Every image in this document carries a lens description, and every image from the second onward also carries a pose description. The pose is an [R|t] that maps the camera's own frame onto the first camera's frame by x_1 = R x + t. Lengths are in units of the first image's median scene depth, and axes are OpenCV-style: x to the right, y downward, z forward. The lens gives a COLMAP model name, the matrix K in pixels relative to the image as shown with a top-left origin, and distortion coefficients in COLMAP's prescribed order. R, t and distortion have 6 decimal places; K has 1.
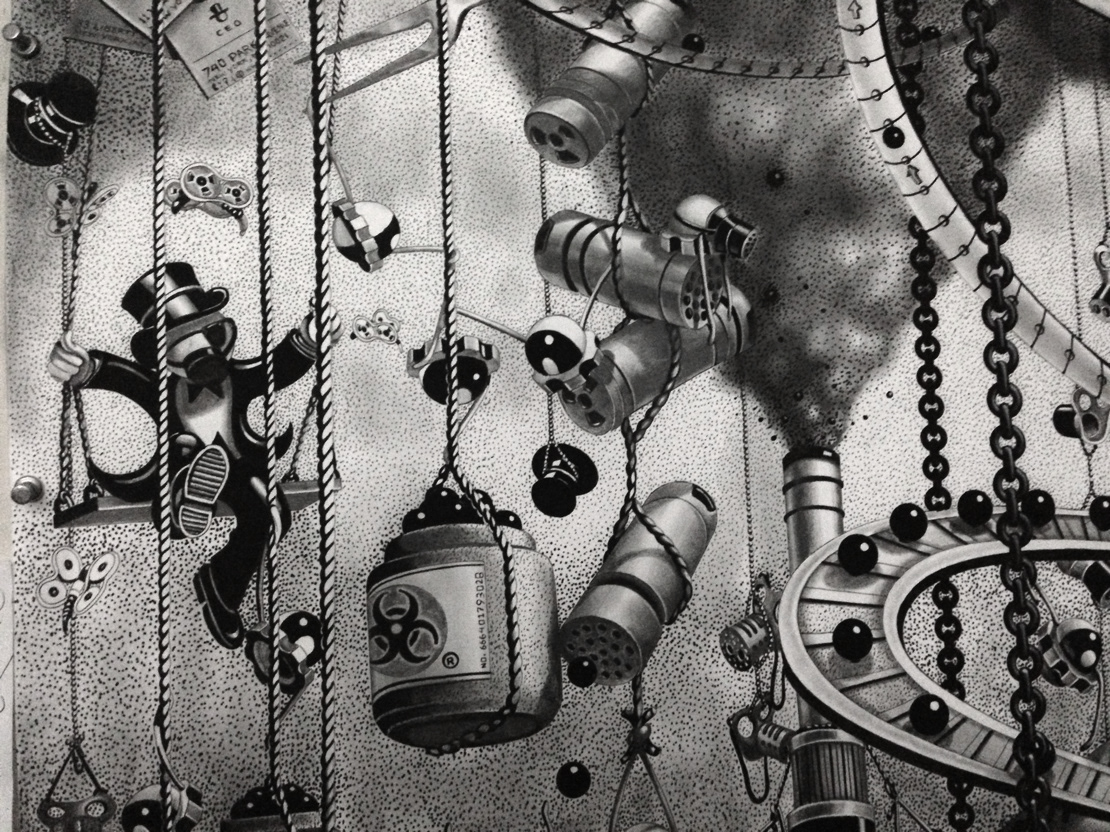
lens RADIAL K [[1026.8, 0, 563.4], [0, 1026.8, 418.4], [0, 0, 1]] dist [0.068238, 0.000000]
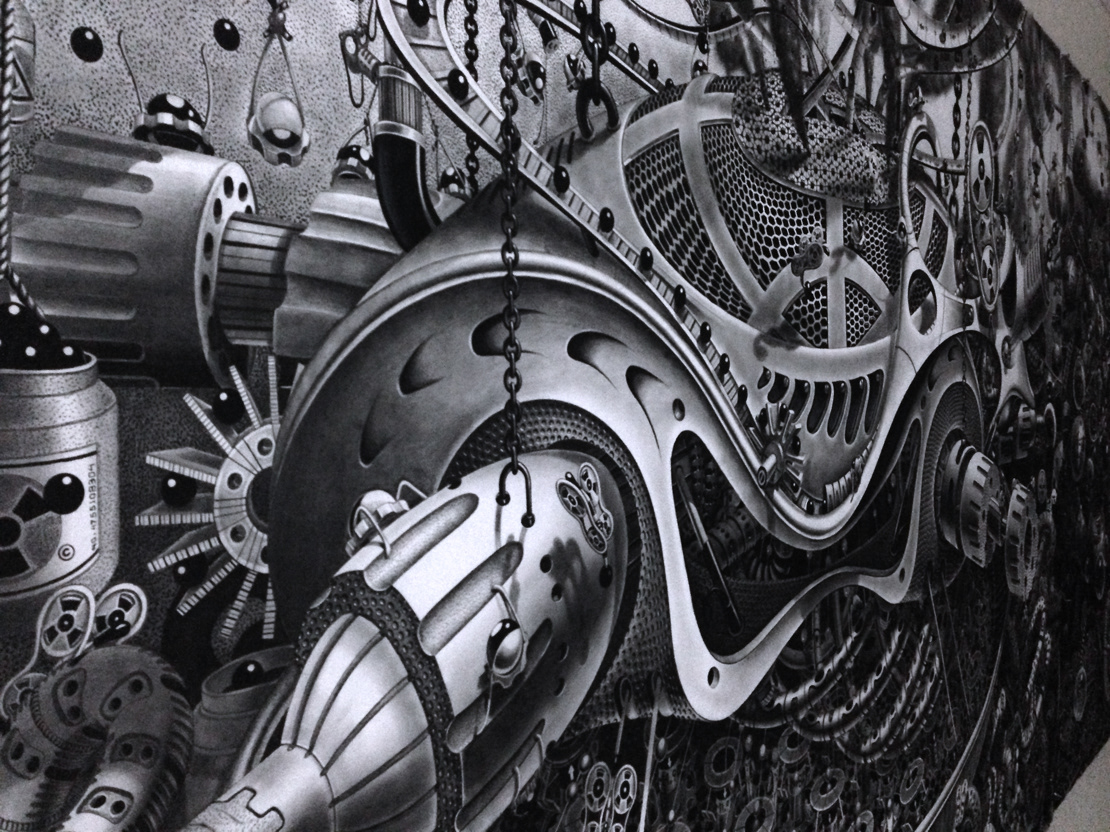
lens RADIAL K [[1026.8, 0, 552.1], [0, 1026.8, 412.2], [0, 0, 1]] dist [0.068238, 0.000000]
pose [[0.721207, 0.035543, 0.691807, -0.489332], [-0.063212, 0.997893, 0.014630, 0.698765], [-0.689829, -0.054282, 0.721934, -0.082000]]
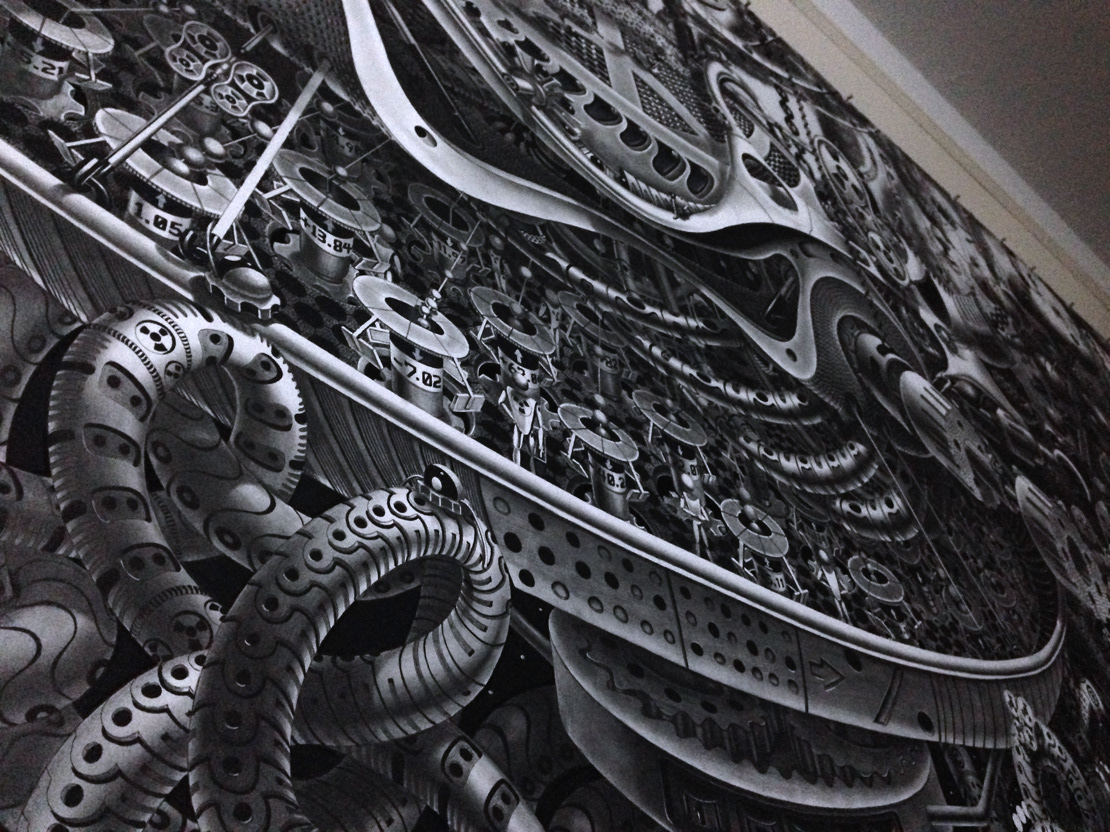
lens RADIAL K [[1026.8, 0, 546.6], [0, 1026.8, 413.3], [0, 0, 1]] dist [0.068238, 0.000000]
pose [[0.831677, 0.318061, 0.455138, 0.606610], [0.021683, 0.800455, -0.599000, 2.558301], [-0.554836, 0.508043, 0.658824, 0.081191]]
